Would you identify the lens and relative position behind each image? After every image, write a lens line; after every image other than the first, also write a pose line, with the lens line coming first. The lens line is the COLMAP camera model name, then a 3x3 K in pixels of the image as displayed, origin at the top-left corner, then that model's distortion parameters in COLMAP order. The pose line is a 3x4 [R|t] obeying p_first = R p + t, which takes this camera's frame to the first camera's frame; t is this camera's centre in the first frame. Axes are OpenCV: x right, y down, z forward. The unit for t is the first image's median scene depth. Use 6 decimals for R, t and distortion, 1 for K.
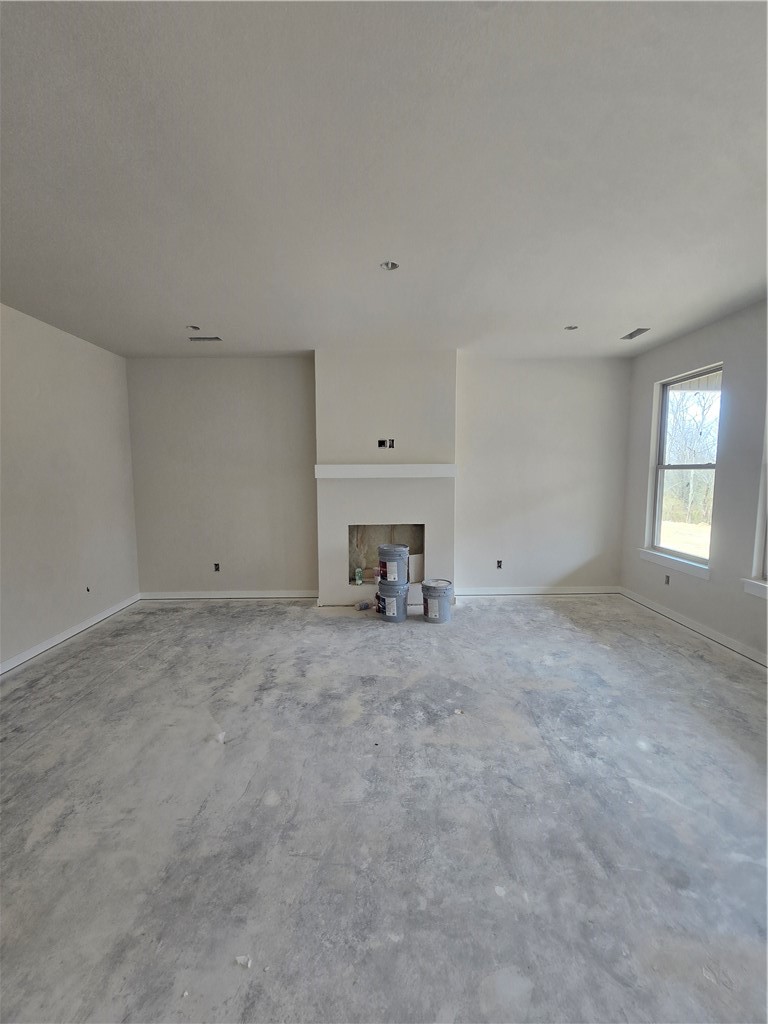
lens RADIAL K [[412.5, 0, 384.0], [0, 412.5, 512.0], [0, 0, 1]] dist [-0.000730, -0.000070]
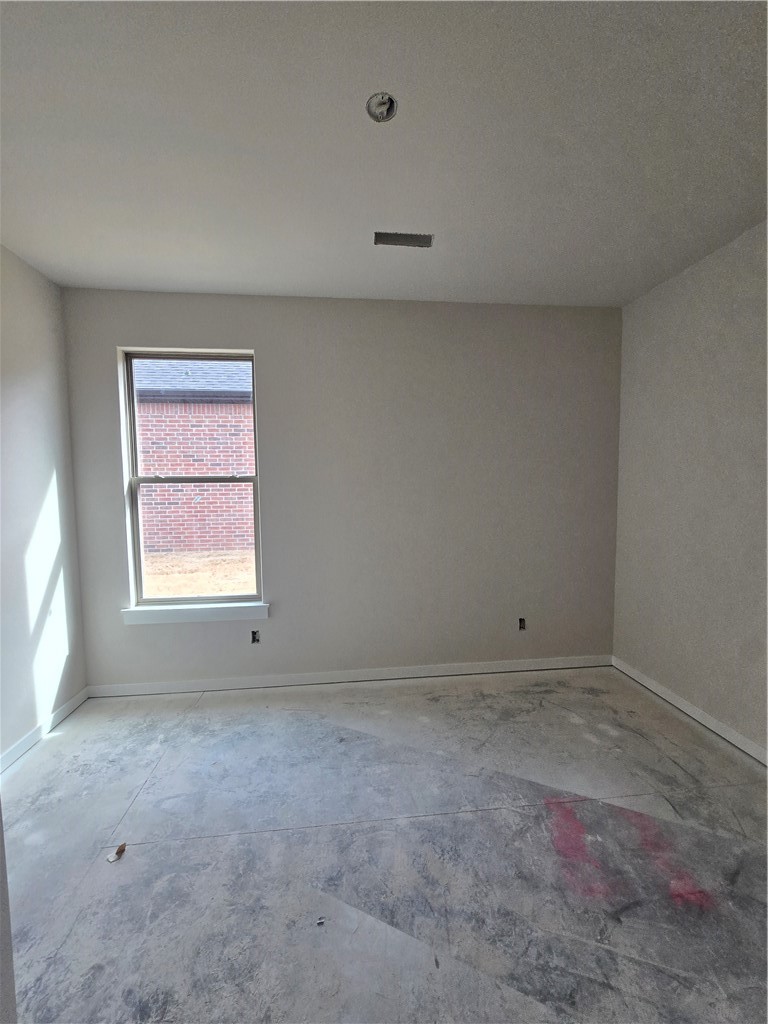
lens RADIAL K [[407.4, 0, 384.0], [0, 407.4, 512.0], [0, 0, 1]] dist [0.017604, 0.000033]
pose [[-0.067117, -0.061422, 0.995853, -0.015955], [0.109451, 0.991626, 0.068538, -0.067371], [-0.991724, 0.113597, -0.059832, 0.731618]]
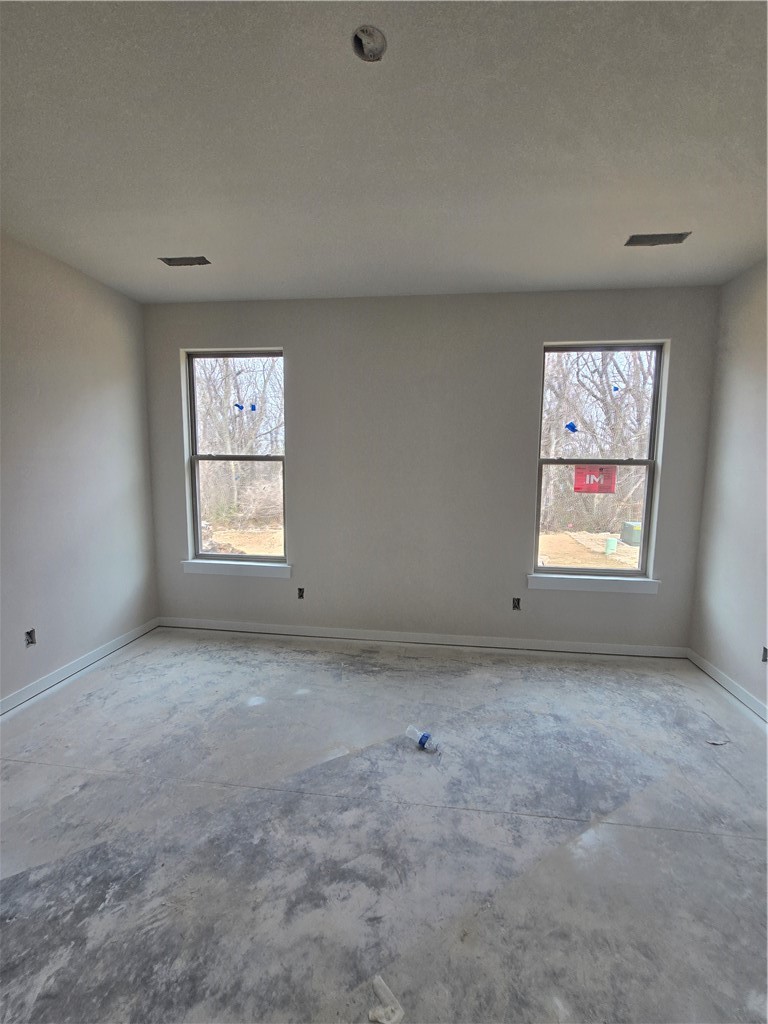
lens RADIAL K [[377.6, 0, 401.4], [0, 377.6, 503.5], [0, 0, 1]] dist [-0.001688, -0.000079]
pose [[0.136547, -0.095483, 0.986021, -0.020377], [0.081765, 0.993034, 0.084839, -0.054137], [-0.987253, 0.069038, 0.143403, 0.558641]]
